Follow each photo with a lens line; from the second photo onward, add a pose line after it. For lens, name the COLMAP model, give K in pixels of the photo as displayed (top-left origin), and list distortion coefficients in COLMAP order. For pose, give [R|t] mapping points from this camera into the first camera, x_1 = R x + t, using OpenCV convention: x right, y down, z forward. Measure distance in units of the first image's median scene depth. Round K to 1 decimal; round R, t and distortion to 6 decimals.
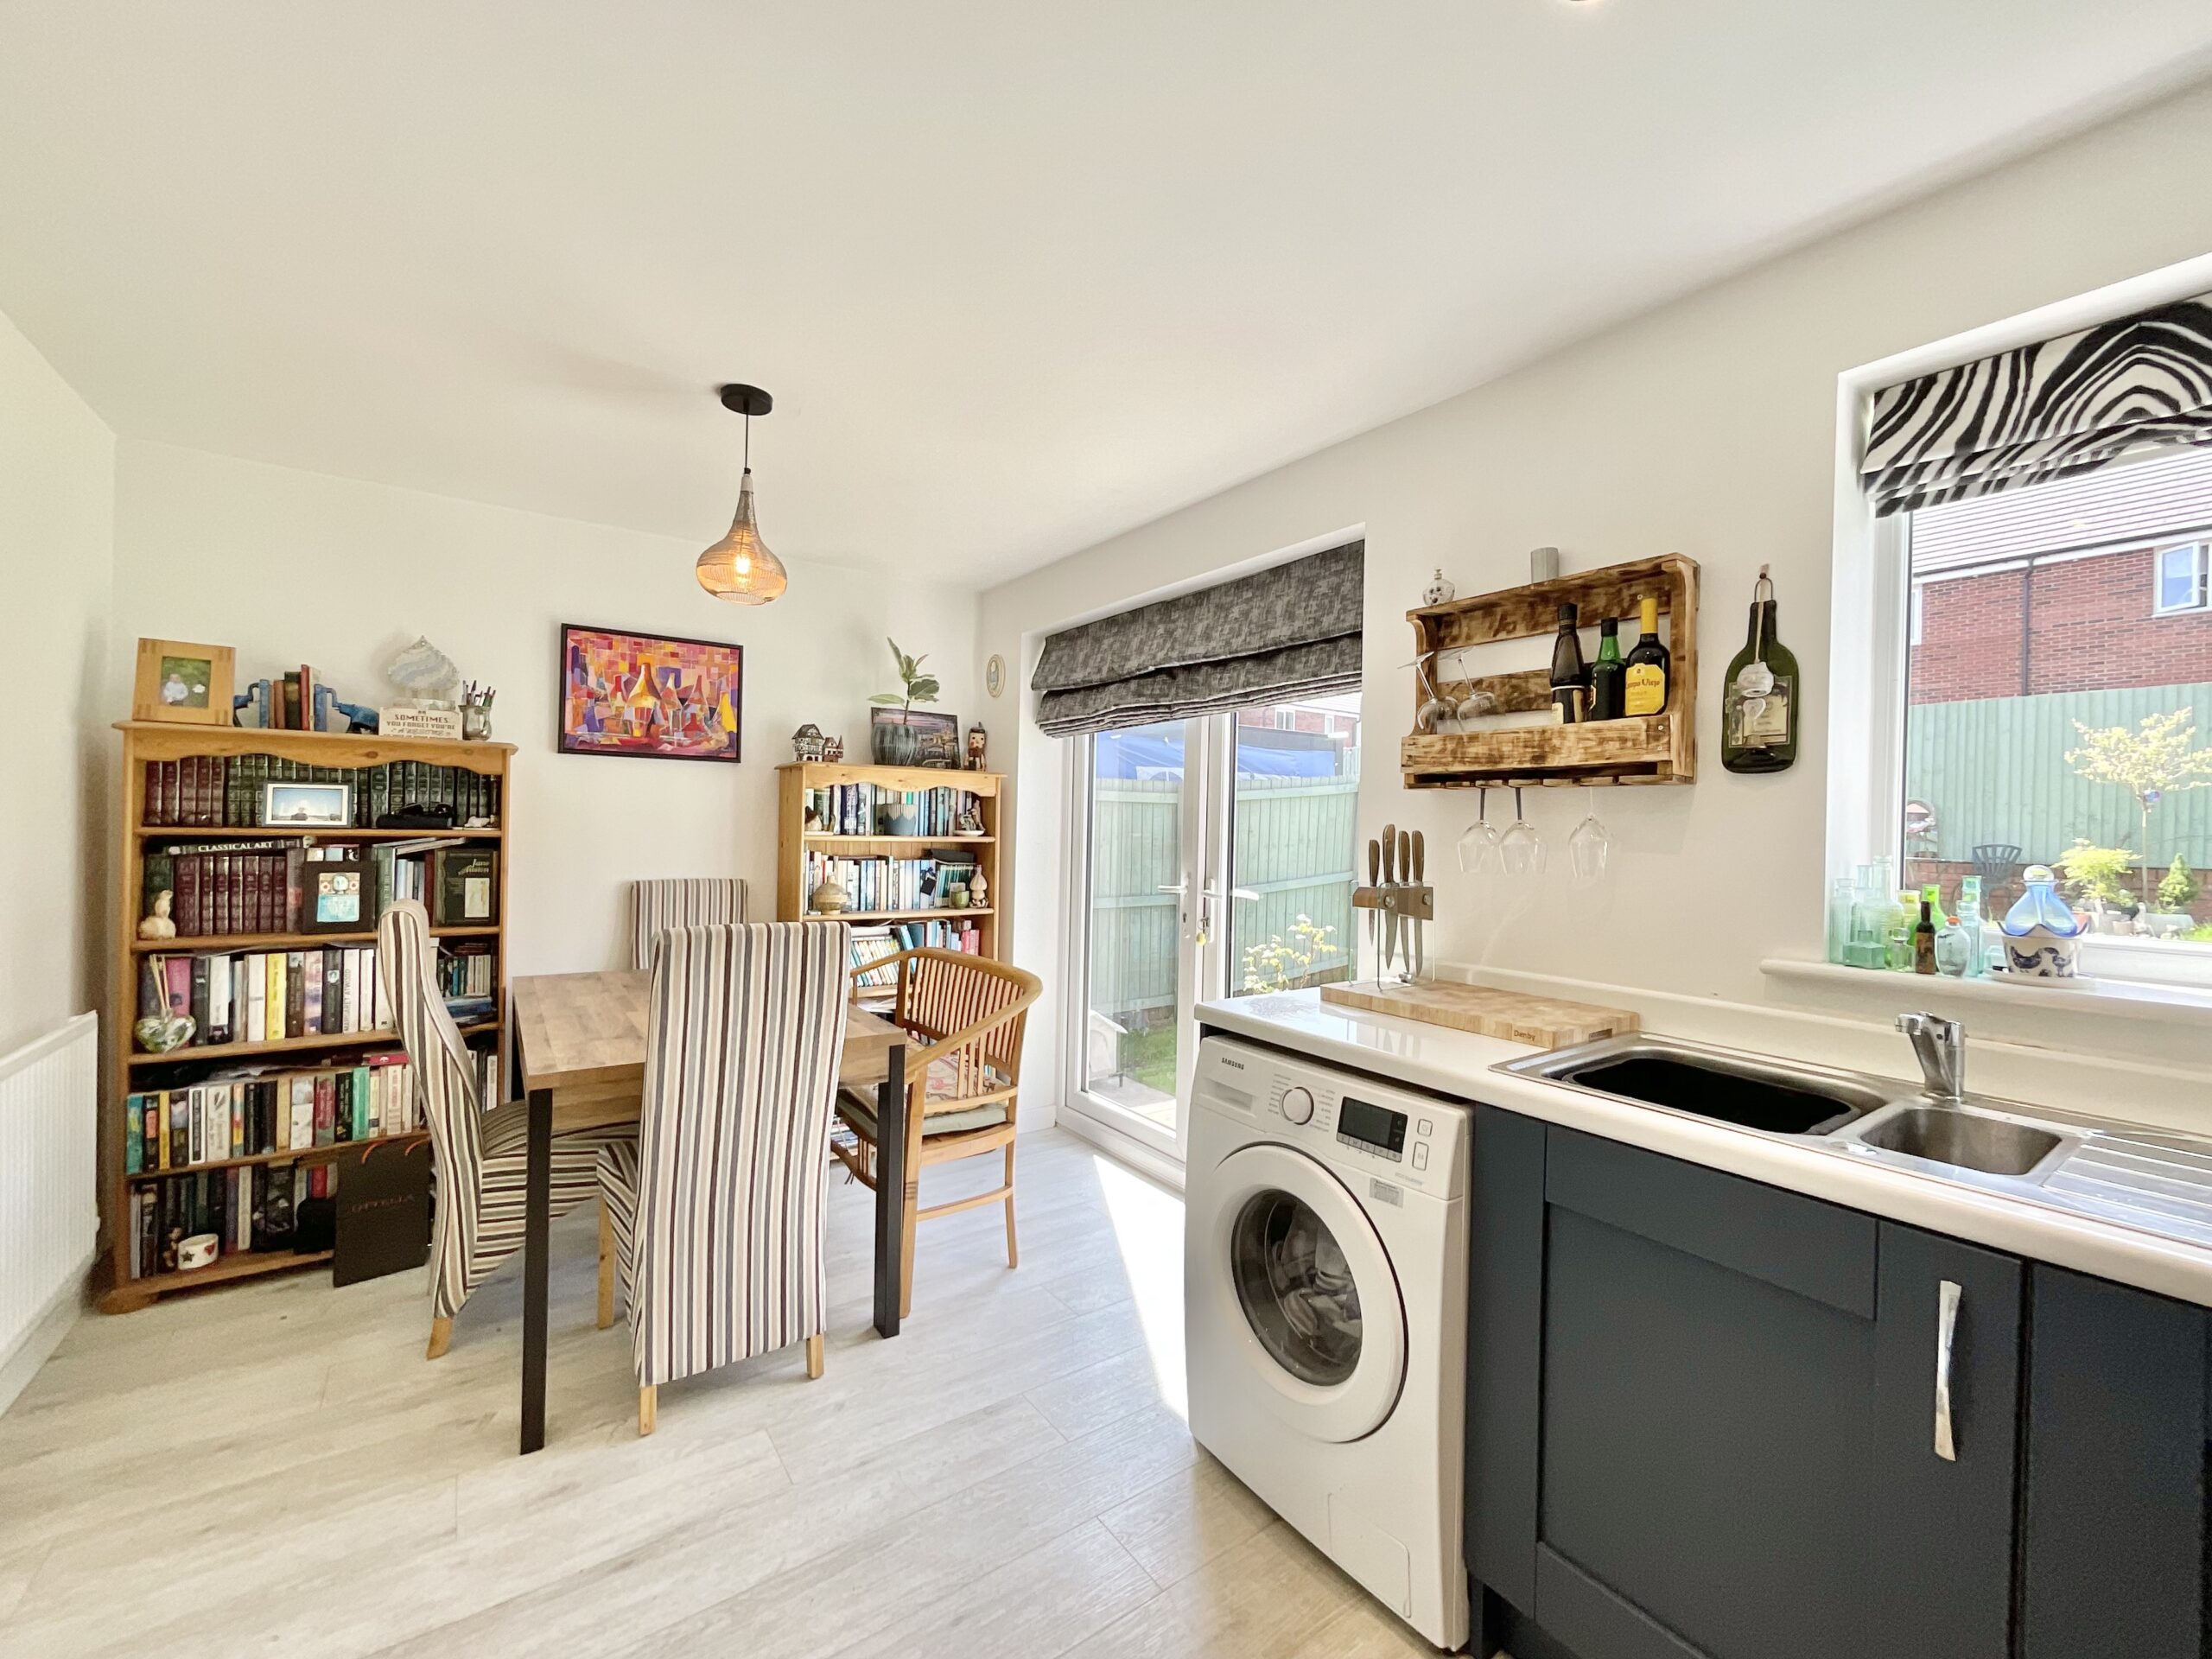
lens RADIAL K [[903.6, 0, 1103.4], [0, 903.6, 826.5], [0, 0, 1]] dist [-0.001934, -0.000107]
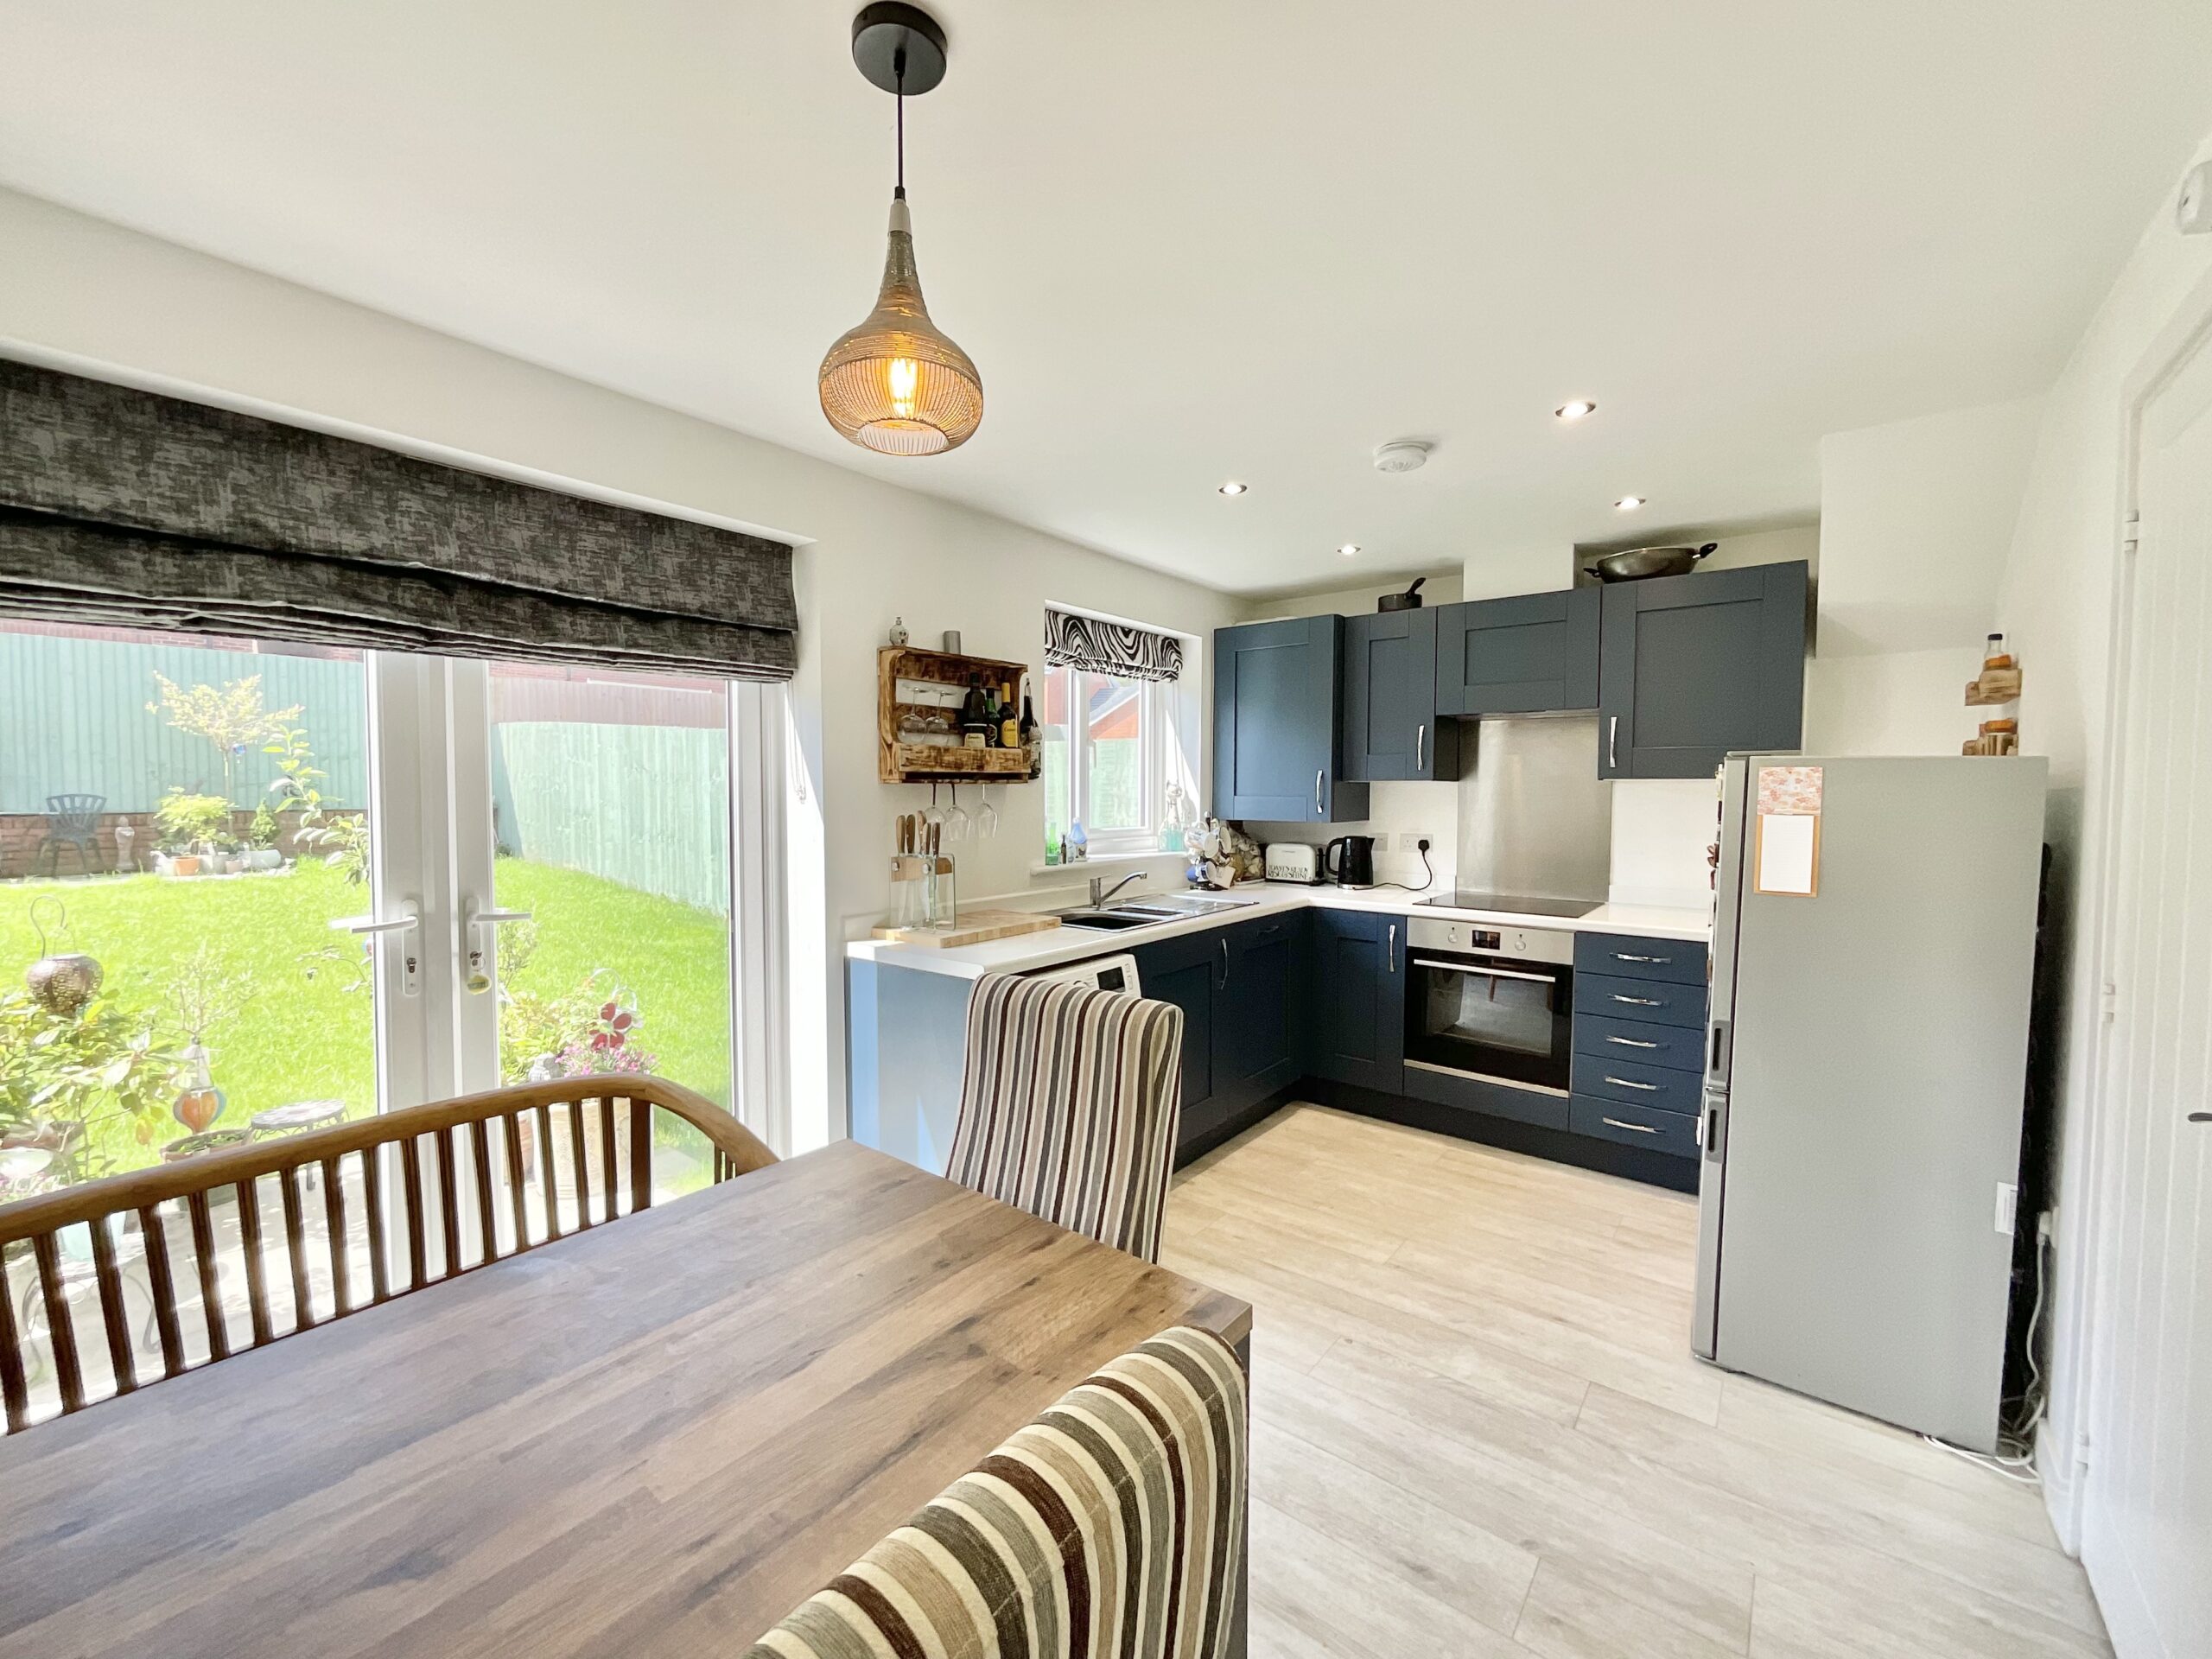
lens RADIAL K [[903.6, 0, 1103.4], [0, 903.6, 826.5], [0, 0, 1]] dist [-0.001934, -0.000107]
pose [[-0.285912, -0.061612, 0.956273, -0.691931], [-0.008541, 0.998055, 0.061751, -0.042681], [-0.958218, 0.009488, -0.285882, 0.754125]]
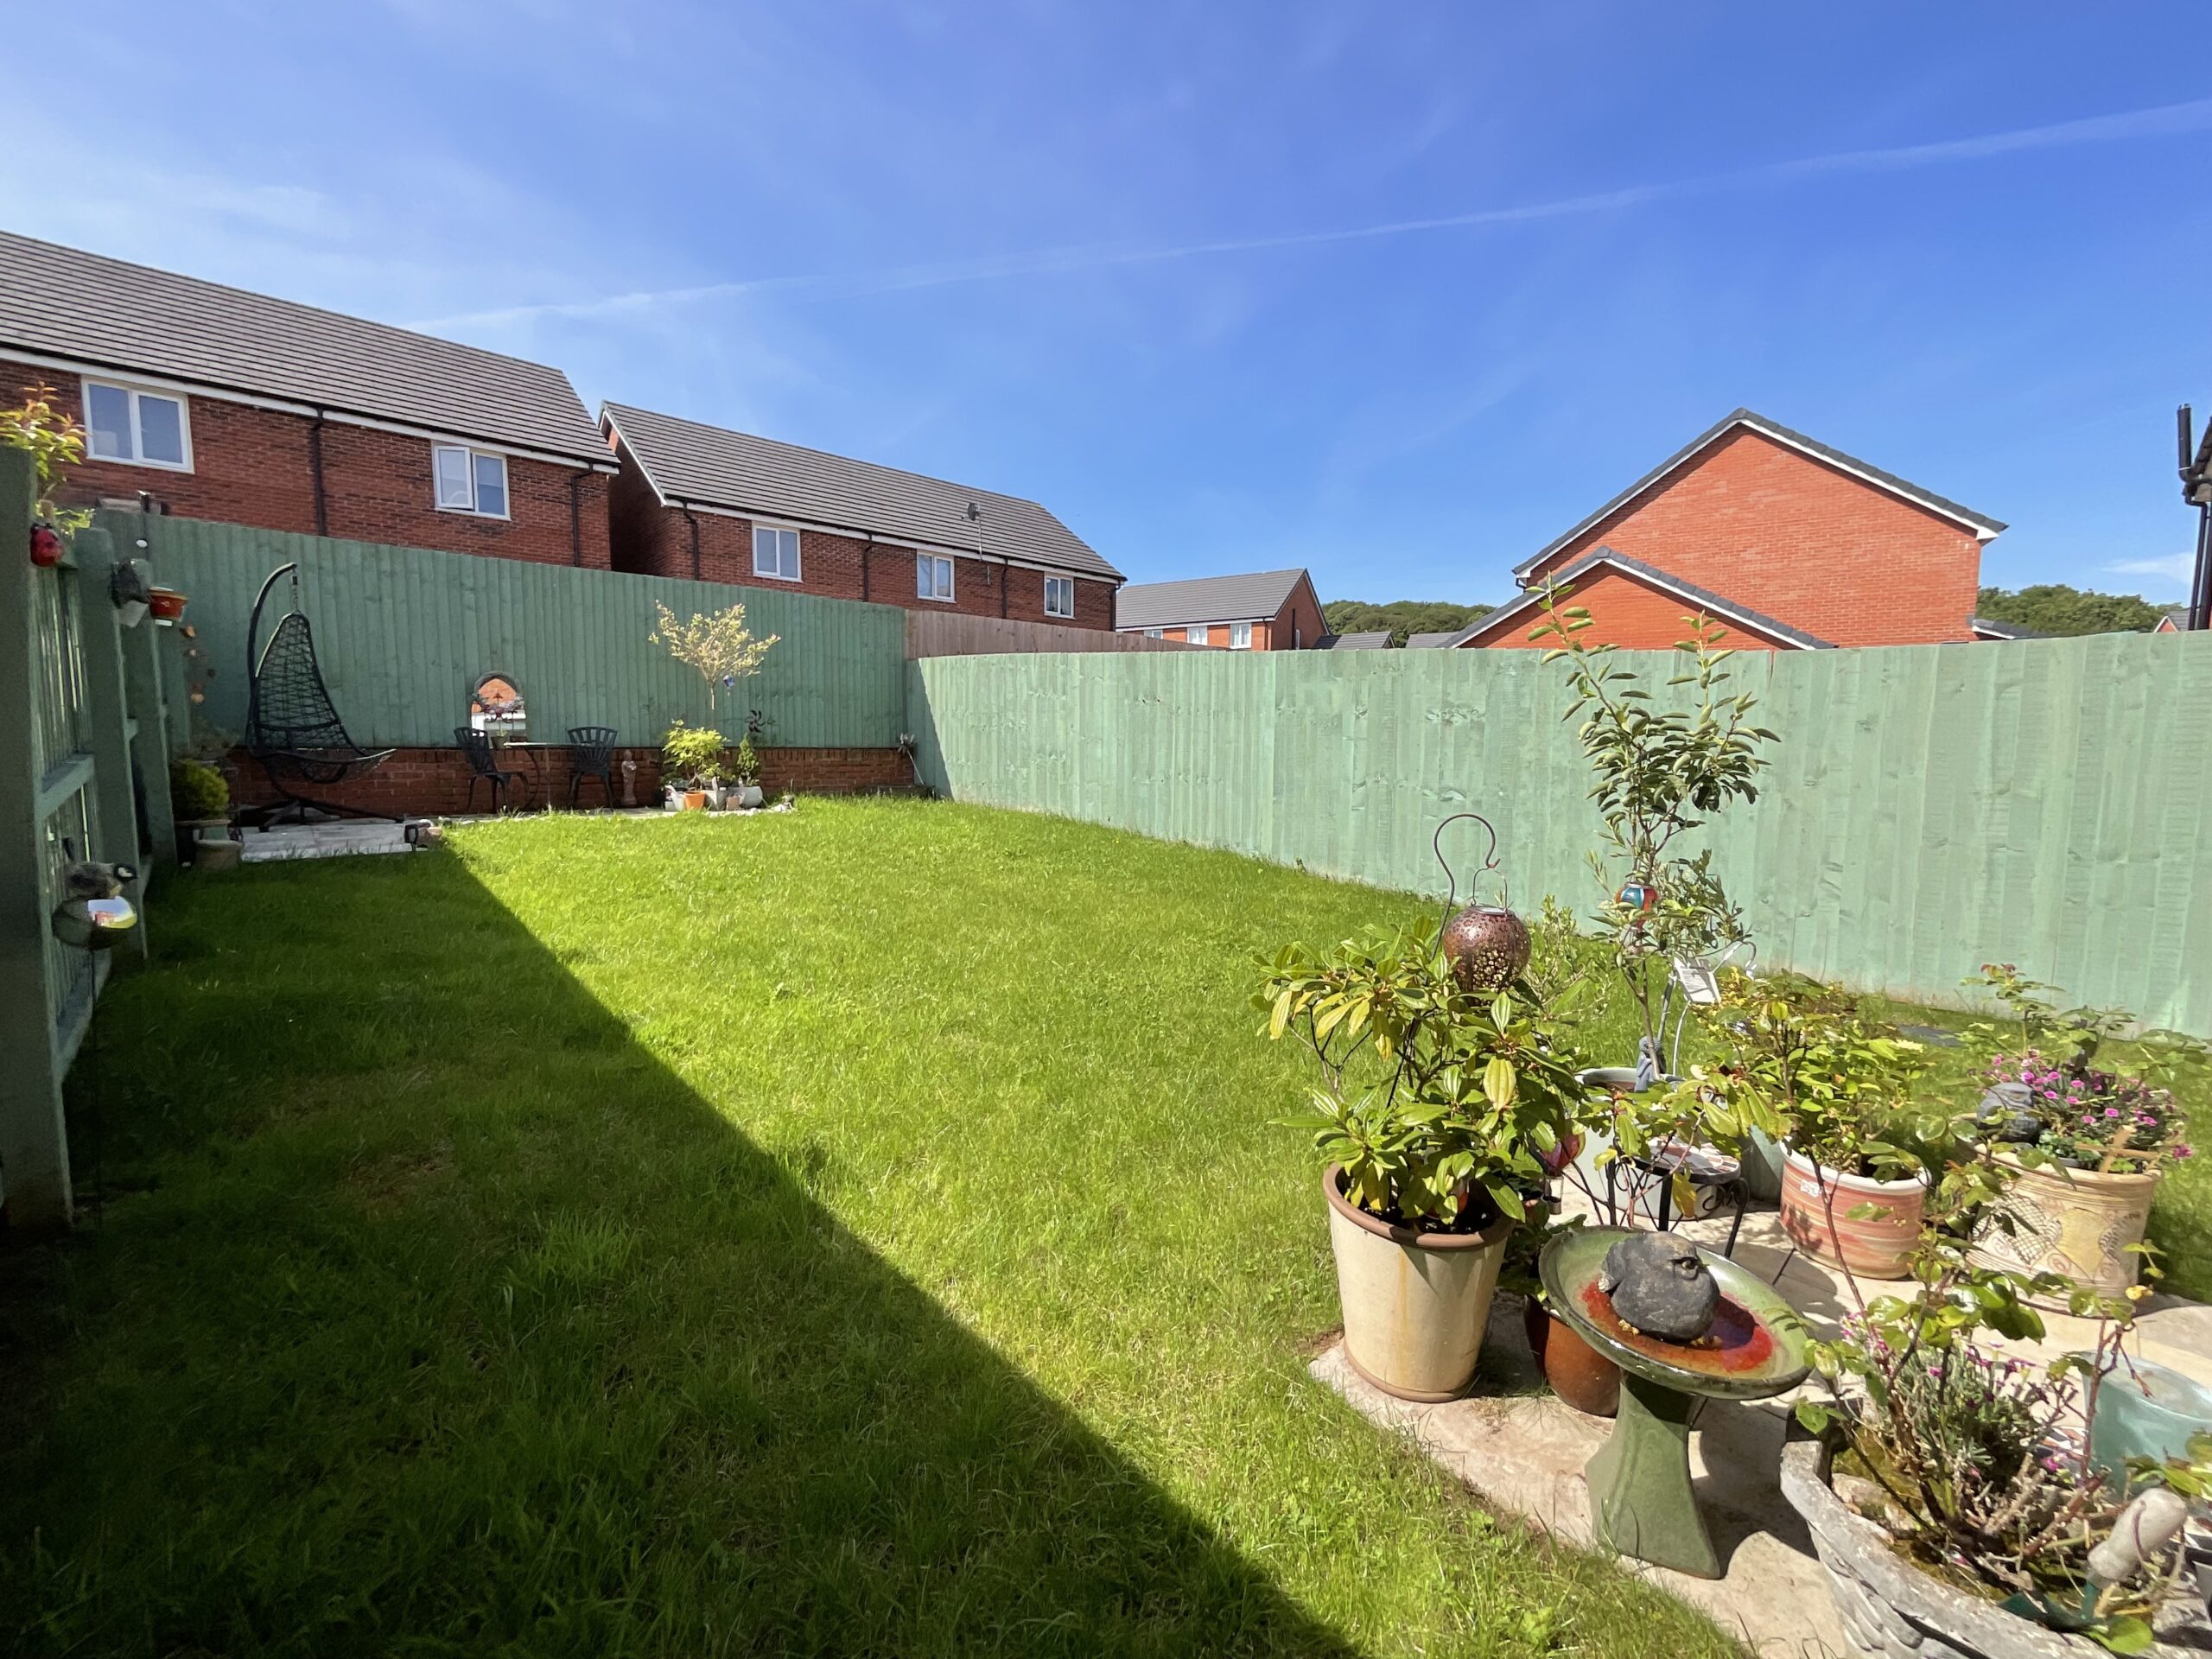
lens RADIAL K [[903.6, 0, 1103.4], [0, 903.6, 826.5], [0, 0, 1]] dist [-0.001934, -0.000107]
pose [[-0.135694, -0.111311, 0.984478, -0.029116], [-0.010355, 0.993774, 0.110935, 0.042488], [-0.990697, 0.004859, -0.136002, 1.900067]]
